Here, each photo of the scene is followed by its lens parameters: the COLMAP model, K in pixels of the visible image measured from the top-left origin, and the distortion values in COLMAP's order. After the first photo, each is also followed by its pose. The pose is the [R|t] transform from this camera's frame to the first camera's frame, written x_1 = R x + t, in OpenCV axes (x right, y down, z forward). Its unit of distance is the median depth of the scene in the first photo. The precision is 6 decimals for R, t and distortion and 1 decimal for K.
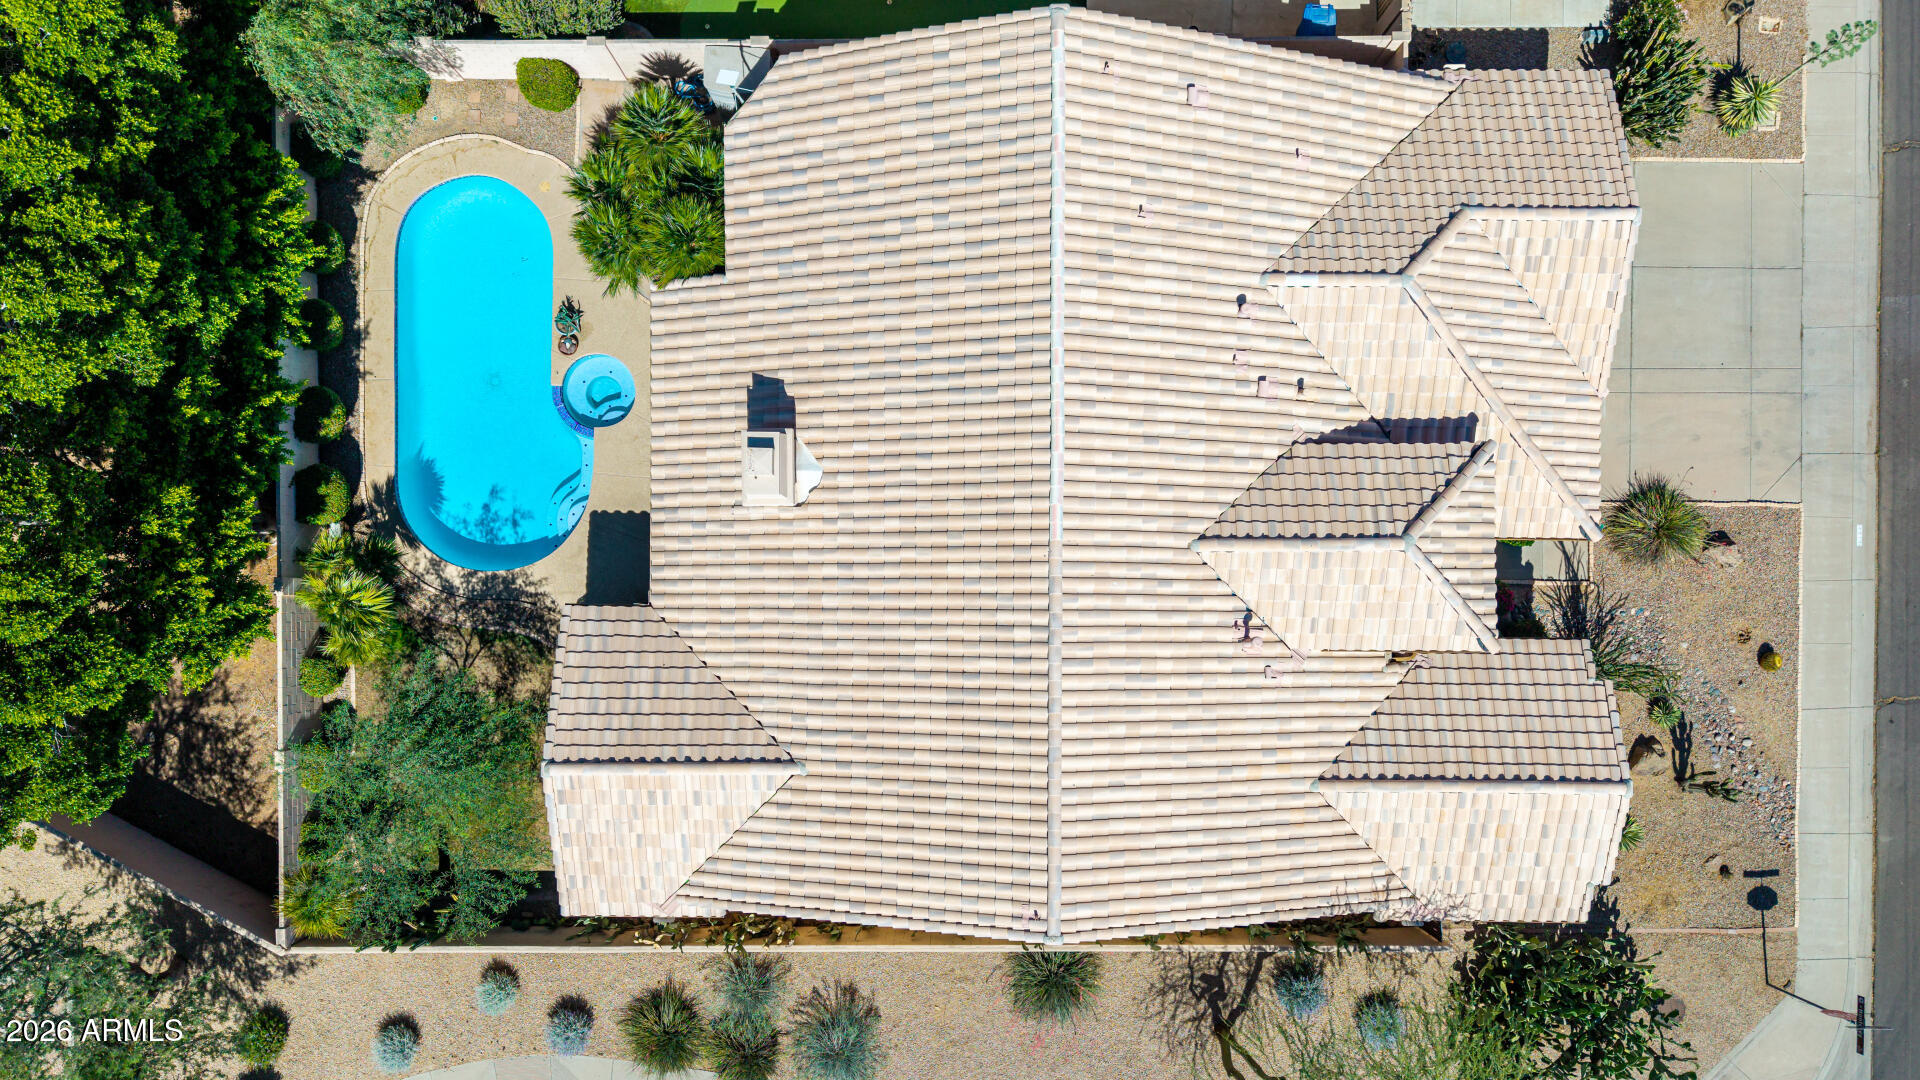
lens RADIAL K [[1301.7, 0, 960.0], [0, 1301.7, 540.0], [0, 0, 1]] dist [0.003272, -0.001453]
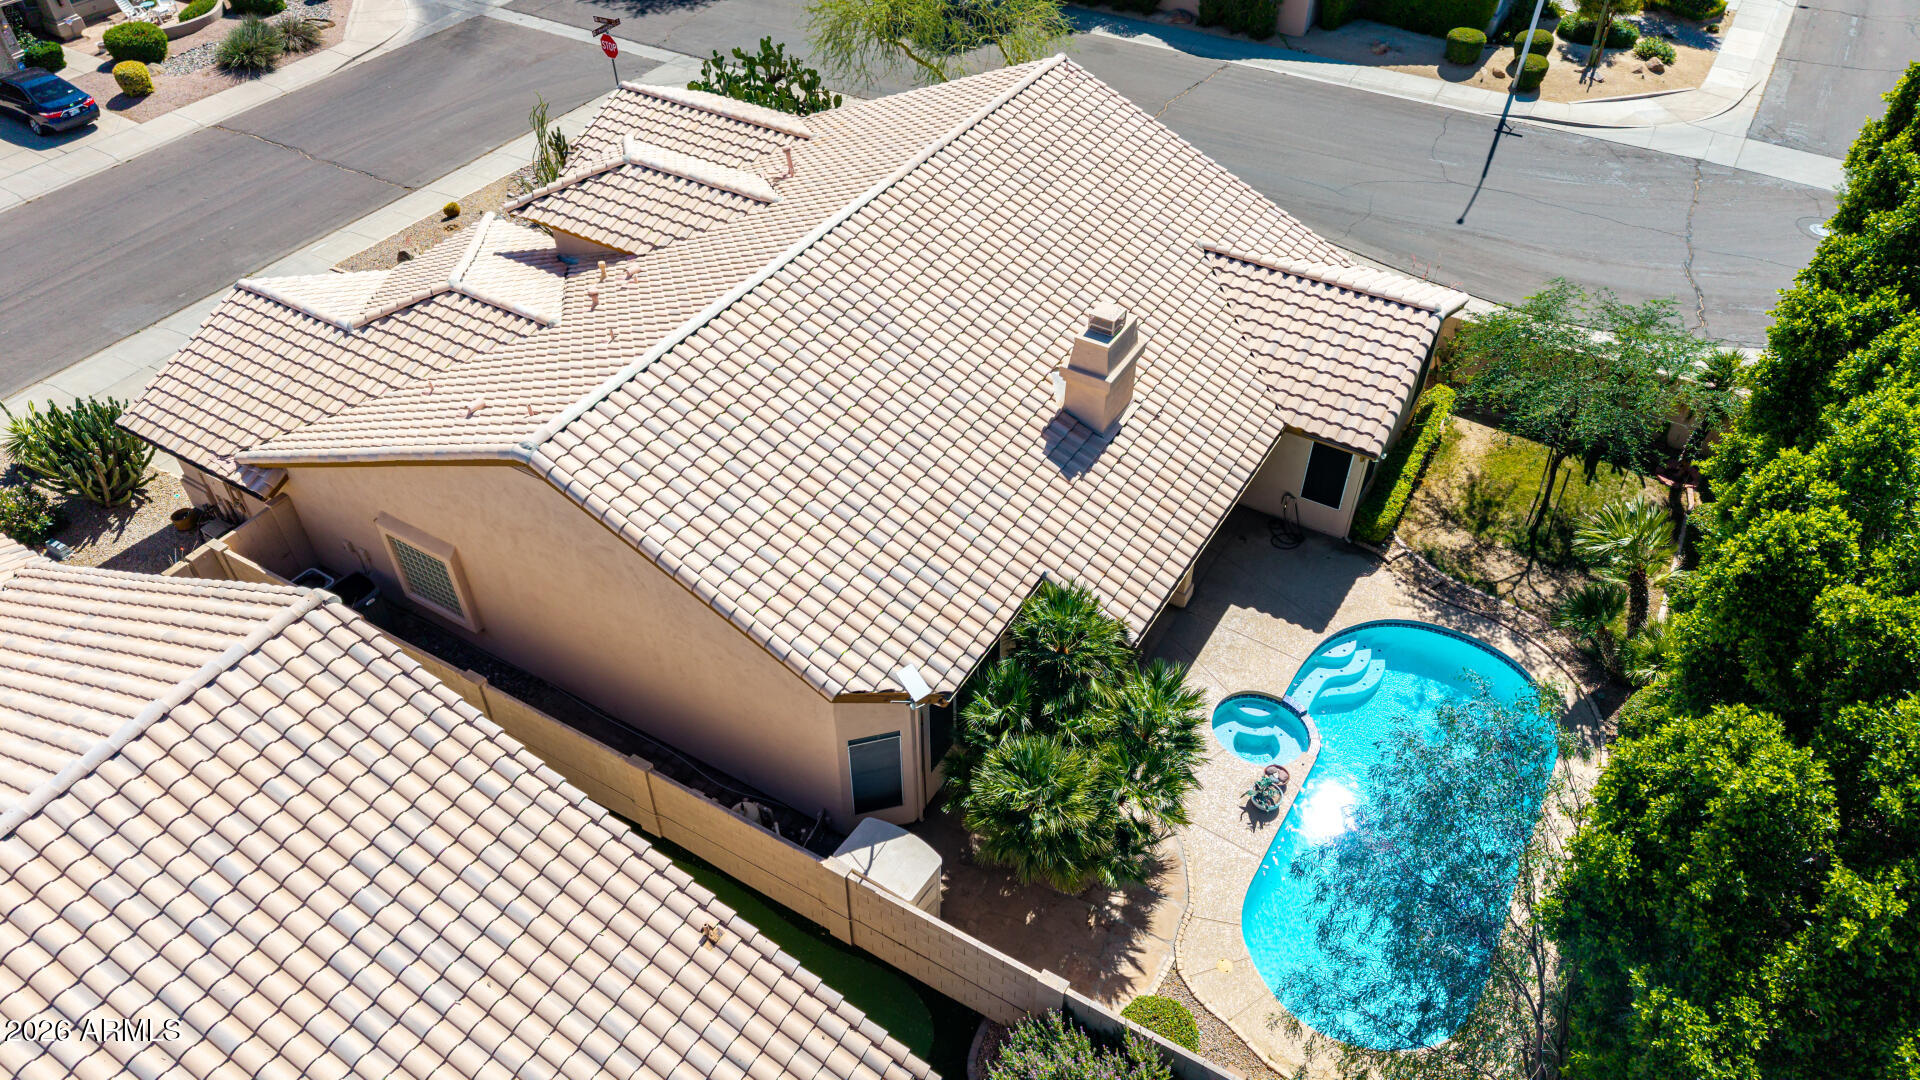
lens RADIAL K [[1301.7, 0, 960.0], [0, 1301.7, 540.0], [0, 0, 1]] dist [0.003272, -0.001453]
pose [[-0.856705, -0.352816, 0.376268, -0.418615], [0.515768, -0.577006, 0.633283, -0.706157], [-0.006323, 0.736604, 0.676295, 0.433861]]
